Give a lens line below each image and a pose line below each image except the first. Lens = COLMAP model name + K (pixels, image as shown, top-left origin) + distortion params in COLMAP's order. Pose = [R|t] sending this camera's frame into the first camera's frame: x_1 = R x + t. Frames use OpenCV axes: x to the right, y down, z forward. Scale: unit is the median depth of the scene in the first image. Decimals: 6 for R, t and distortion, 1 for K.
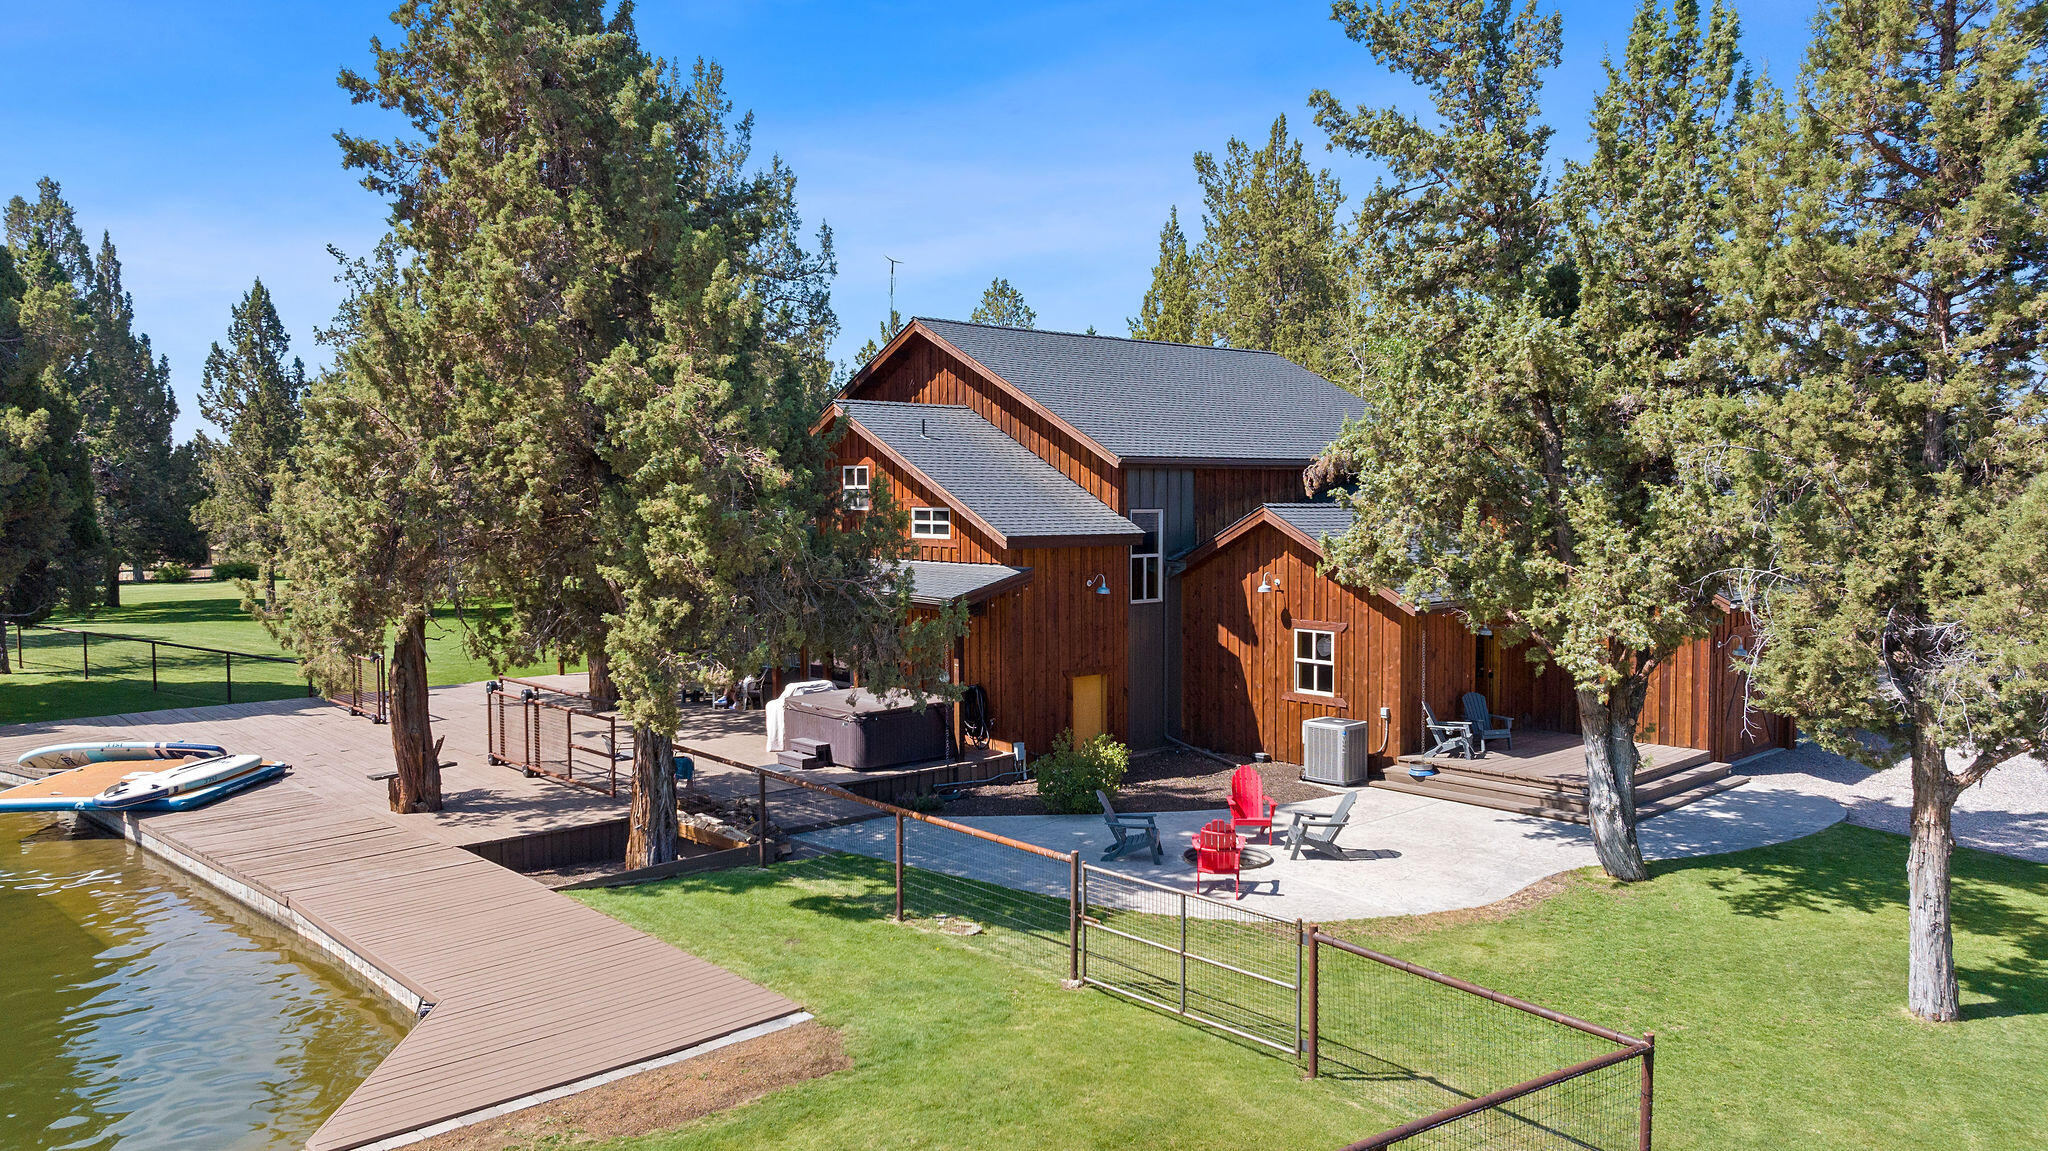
lens RADIAL K [[1450.6, 0, 1028.3], [0, 1450.6, 574.0], [0, 0, 1]] dist [-0.027671, 0.027998]
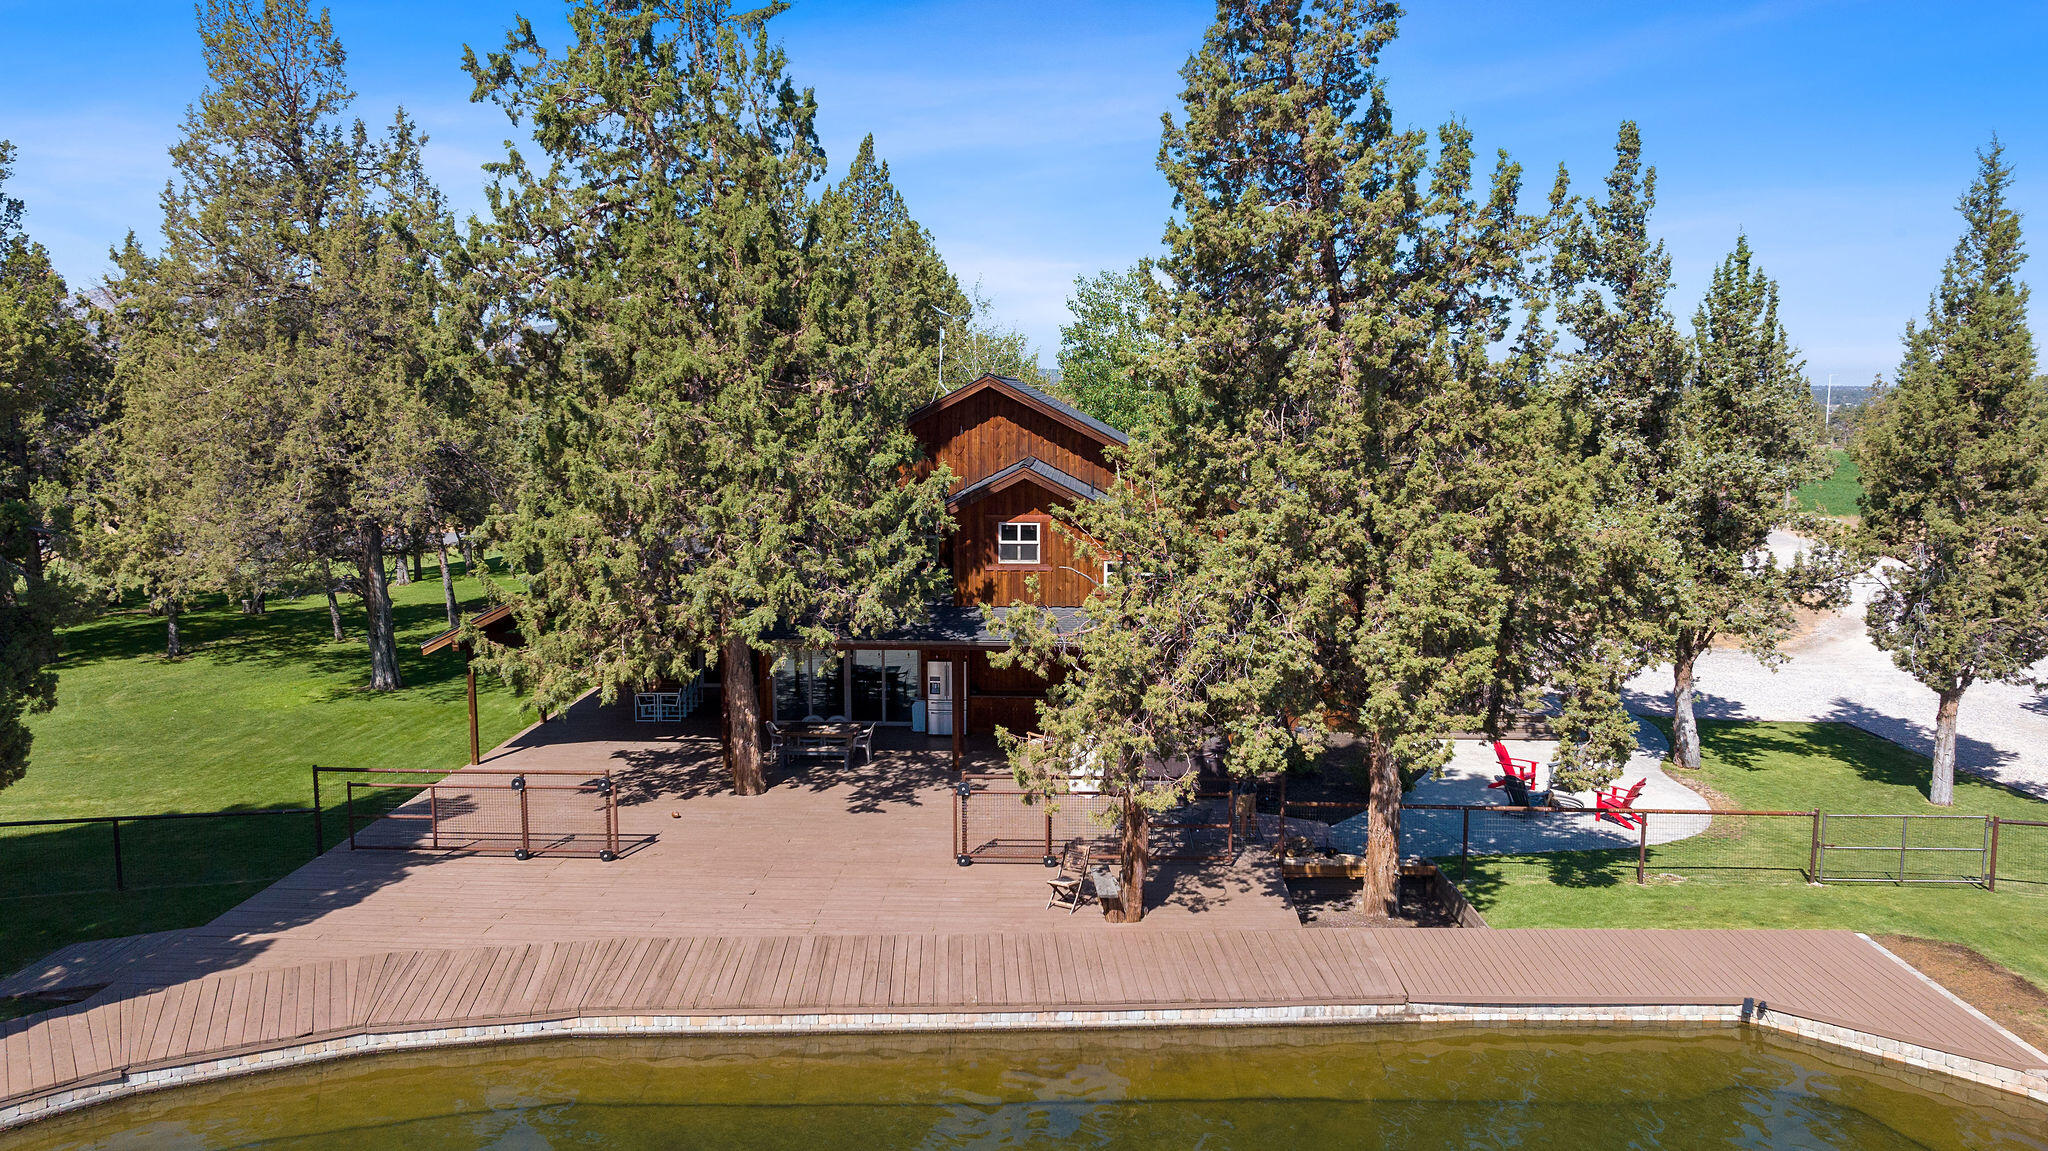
lens RADIAL K [[1450.6, 0, 1033.5], [0, 1450.6, 568.5], [0, 0, 1]] dist [-0.027671, 0.027998]
pose [[0.693692, -0.082822, 0.715494, -1.379126], [0.034756, 0.996059, 0.081601, -0.198902], [-0.719432, -0.031738, 0.693837, 0.384658]]
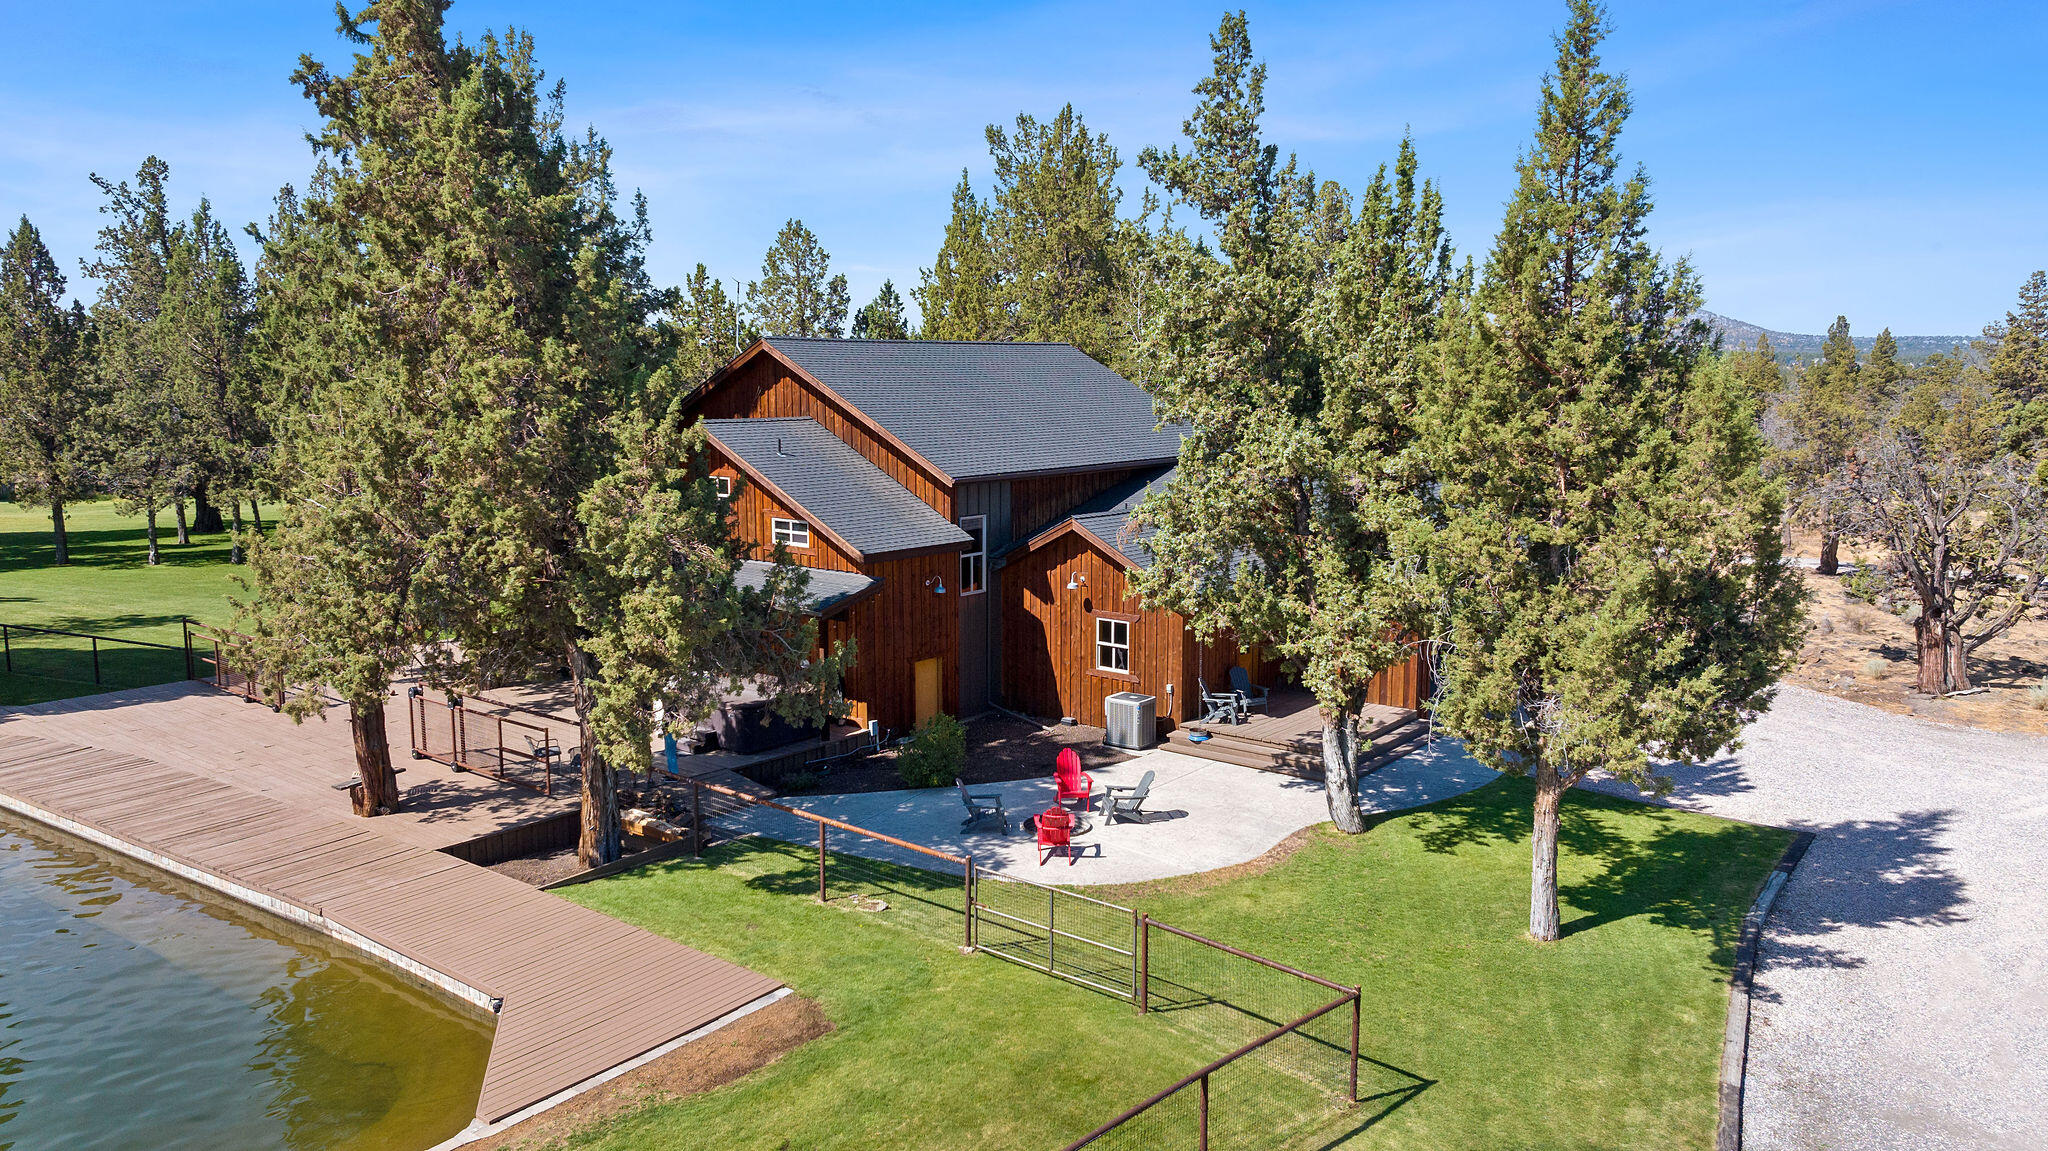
lens RADIAL K [[1450.6, 0, 1029.8], [0, 1450.6, 575.8], [0, 0, 1]] dist [-0.027671, 0.027998]
pose [[0.986308, -0.018498, 0.163875, -0.101021], [0.003885, 0.996020, 0.089047, -0.151602], [-0.164870, -0.087191, 0.982454, -0.262576]]
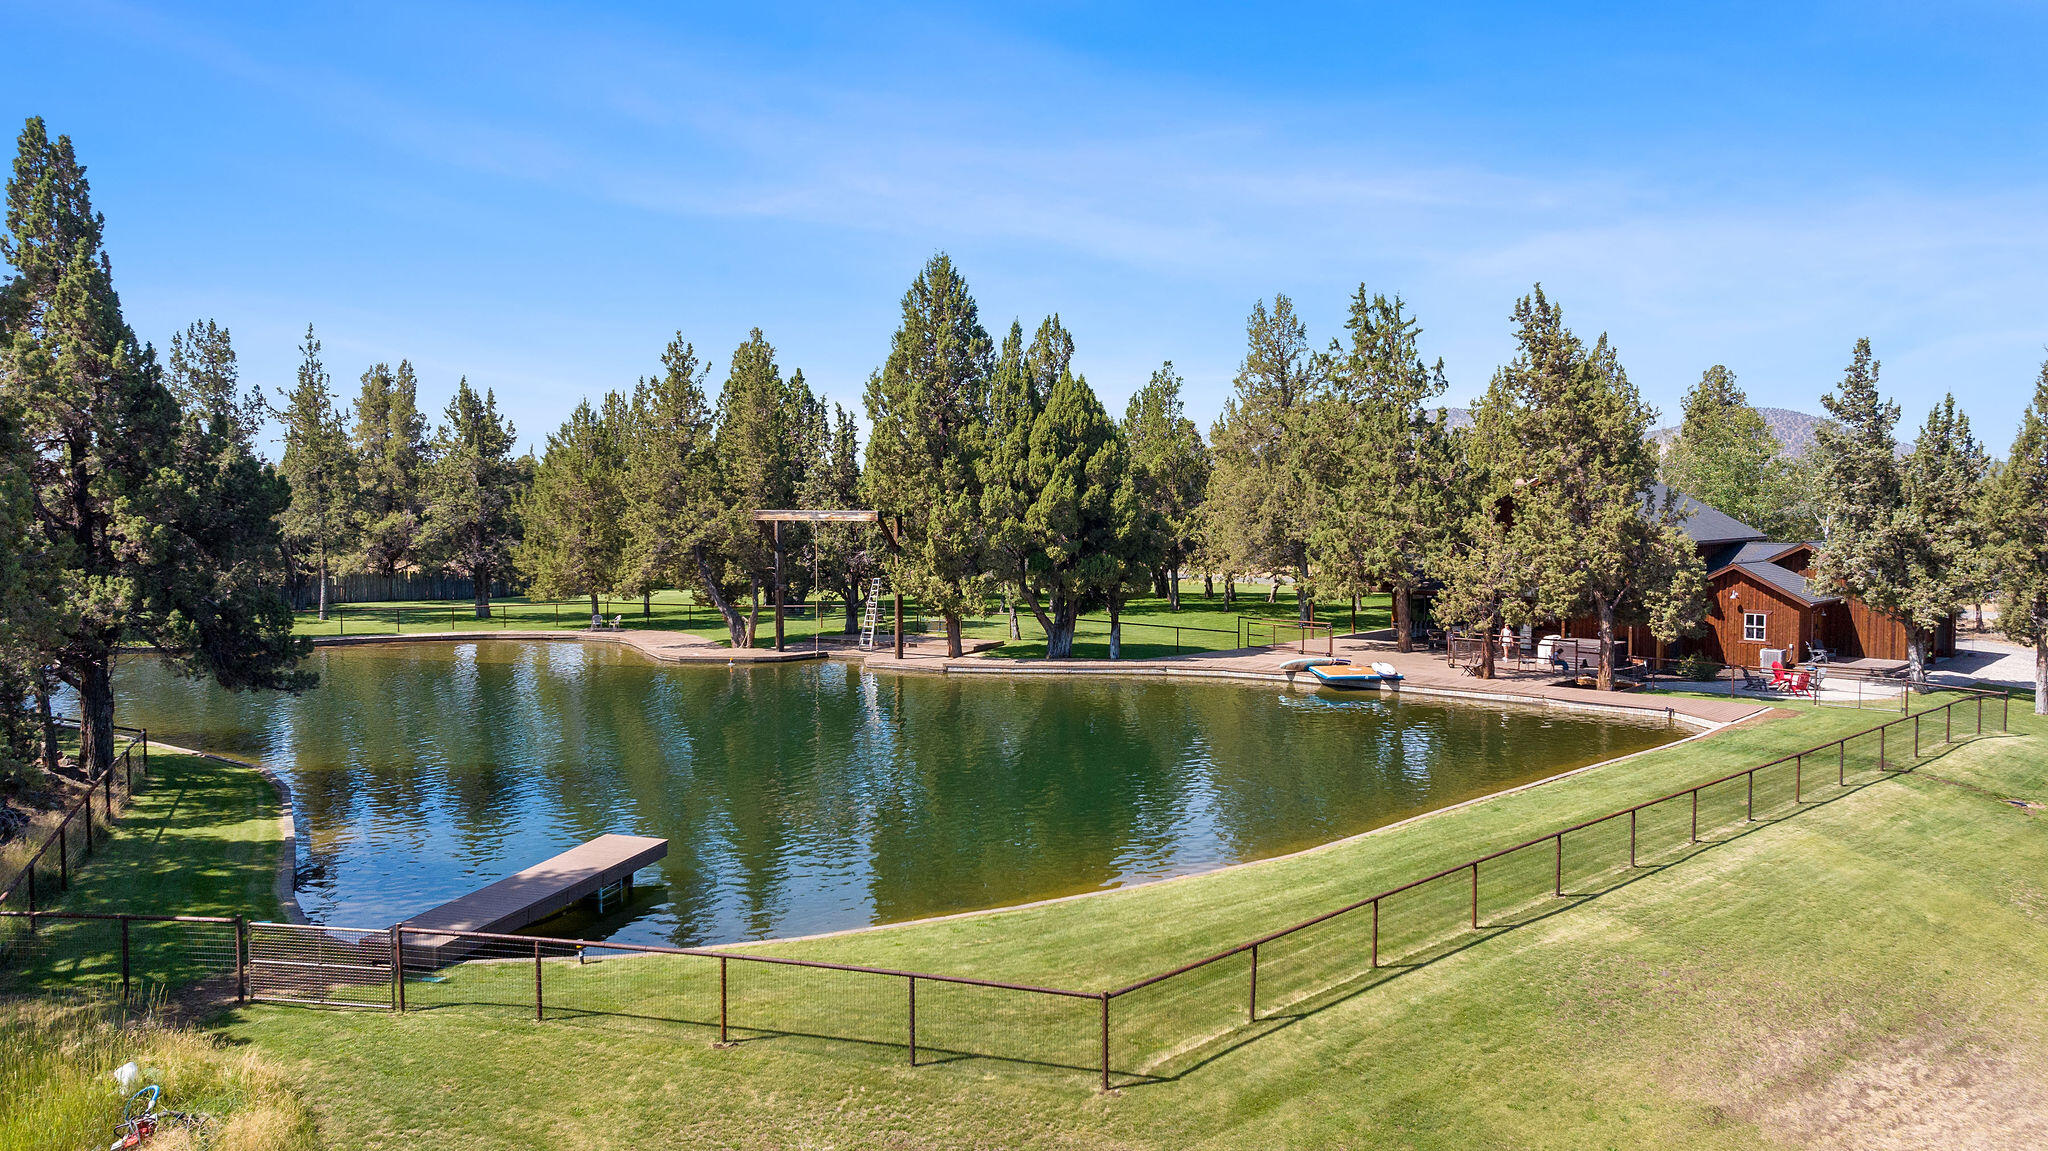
lens RADIAL K [[1450.6, 0, 1027.2], [0, 1450.6, 564.5], [0, 0, 1]] dist [-0.027671, 0.027998]
pose [[0.998050, -0.000832, 0.062406, -1.677691], [0.001199, 0.999982, -0.005855, -0.044218], [-0.062400, 0.005919, 0.998034, -1.925564]]
